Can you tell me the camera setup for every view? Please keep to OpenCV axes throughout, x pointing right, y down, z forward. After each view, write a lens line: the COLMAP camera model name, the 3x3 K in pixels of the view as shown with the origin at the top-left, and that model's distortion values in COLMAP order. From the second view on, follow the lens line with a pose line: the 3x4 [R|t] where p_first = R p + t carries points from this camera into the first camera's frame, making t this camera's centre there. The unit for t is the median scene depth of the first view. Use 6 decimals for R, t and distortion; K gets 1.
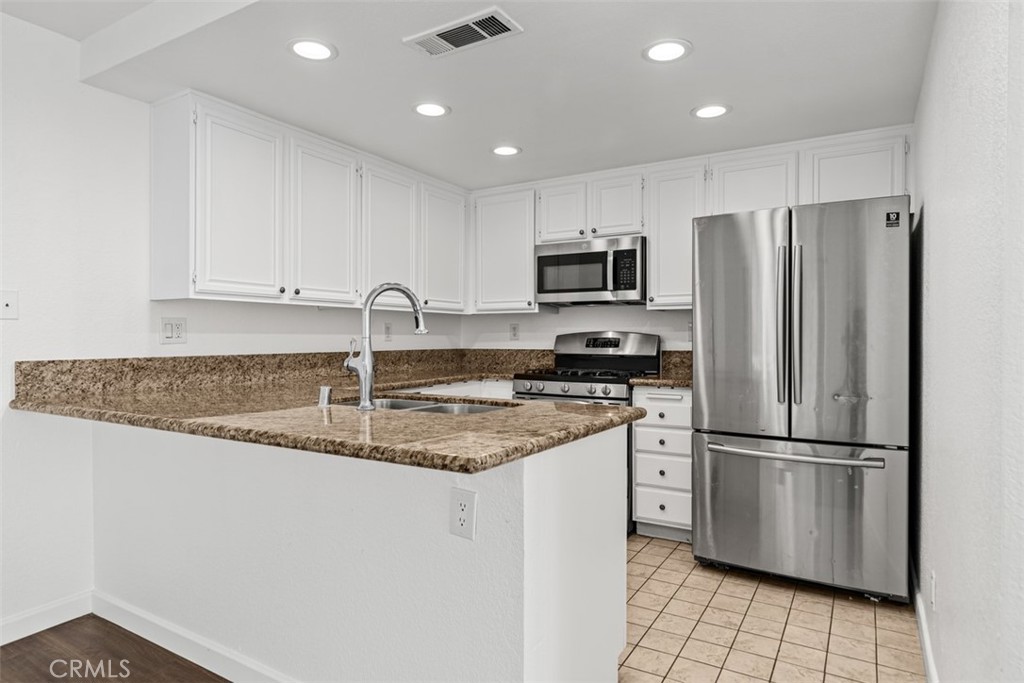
lens RADIAL K [[596.4, 0, 512.0], [0, 596.4, 341.5], [0, 0, 1]] dist [-0.001255, -0.000183]
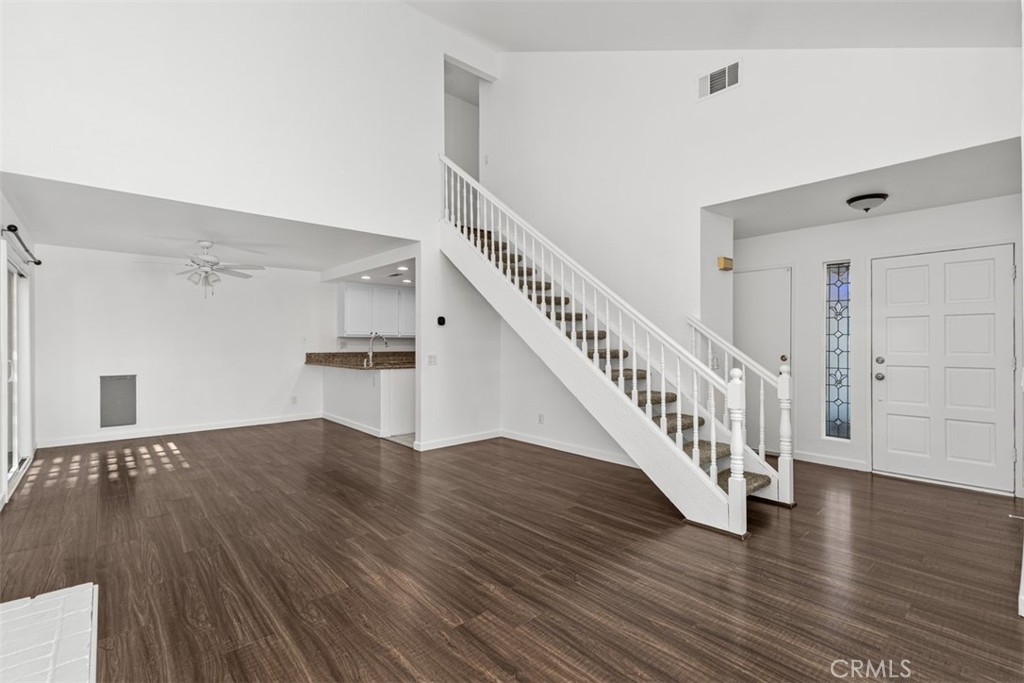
lens RADIAL K [[469.0, 0, 512.0], [0, 469.0, 341.5], [0, 0, 1]] dist [0.012157, 0.000383]
pose [[0.951036, -0.002570, -0.309070, 0.939638], [-0.001093, 0.999931, -0.011680, -0.005934], [0.309079, 0.011446, 0.950968, -1.021195]]
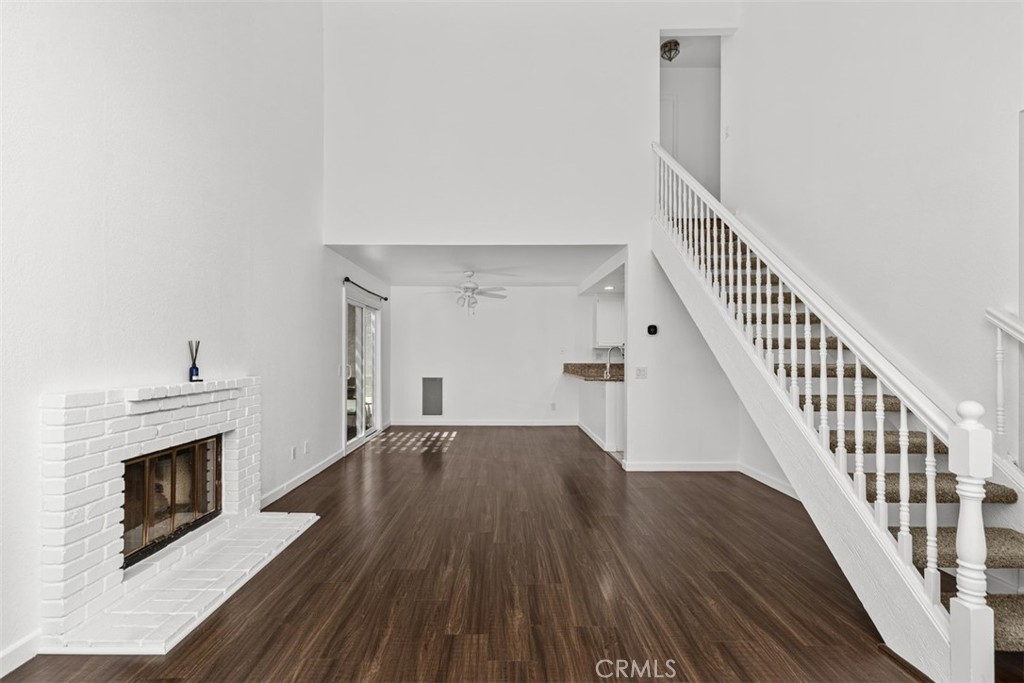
lens RADIAL K [[481.7, 0, 490.0], [0, 481.7, 349.3], [0, 0, 1]] dist [0.012611, -0.000348]
pose [[0.492976, -0.007796, -0.870008, 1.222875], [-0.011141, 0.999821, -0.015272, -0.007148], [0.869971, 0.017222, 0.492801, -0.764771]]
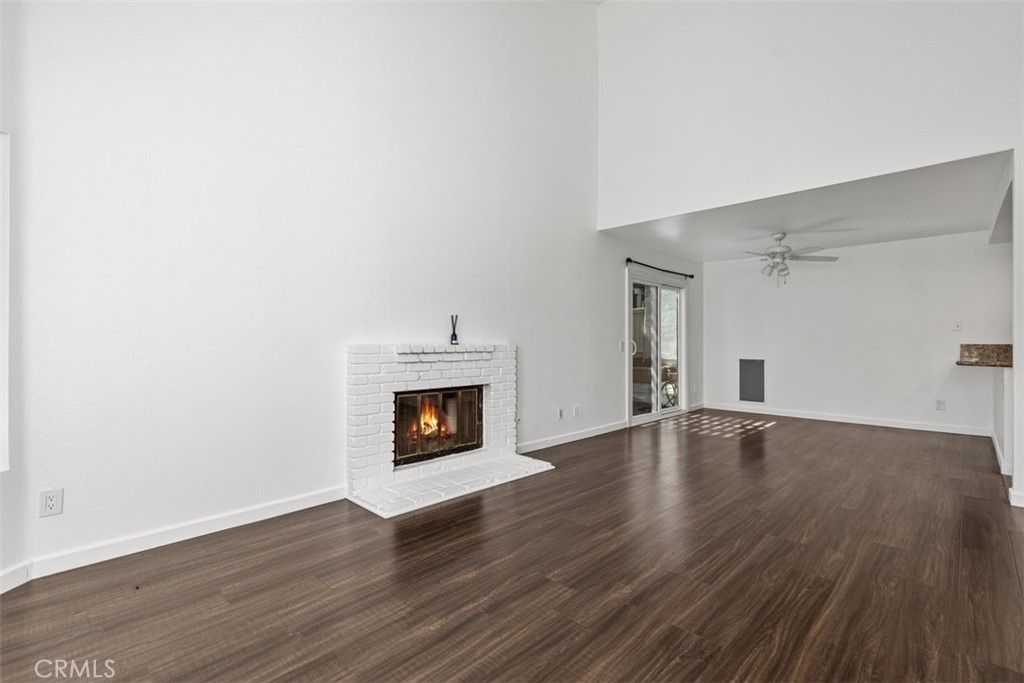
lens RADIAL K [[458.9, 0, 496.5], [0, 458.9, 338.0], [0, 0, 1]] dist [0.016659, -0.000152]
pose [[-0.247645, -0.008055, -0.968817, 1.267698], [-0.014023, 0.999890, -0.004729, 0.027806], [0.968749, 0.012414, -0.247731, -0.450833]]
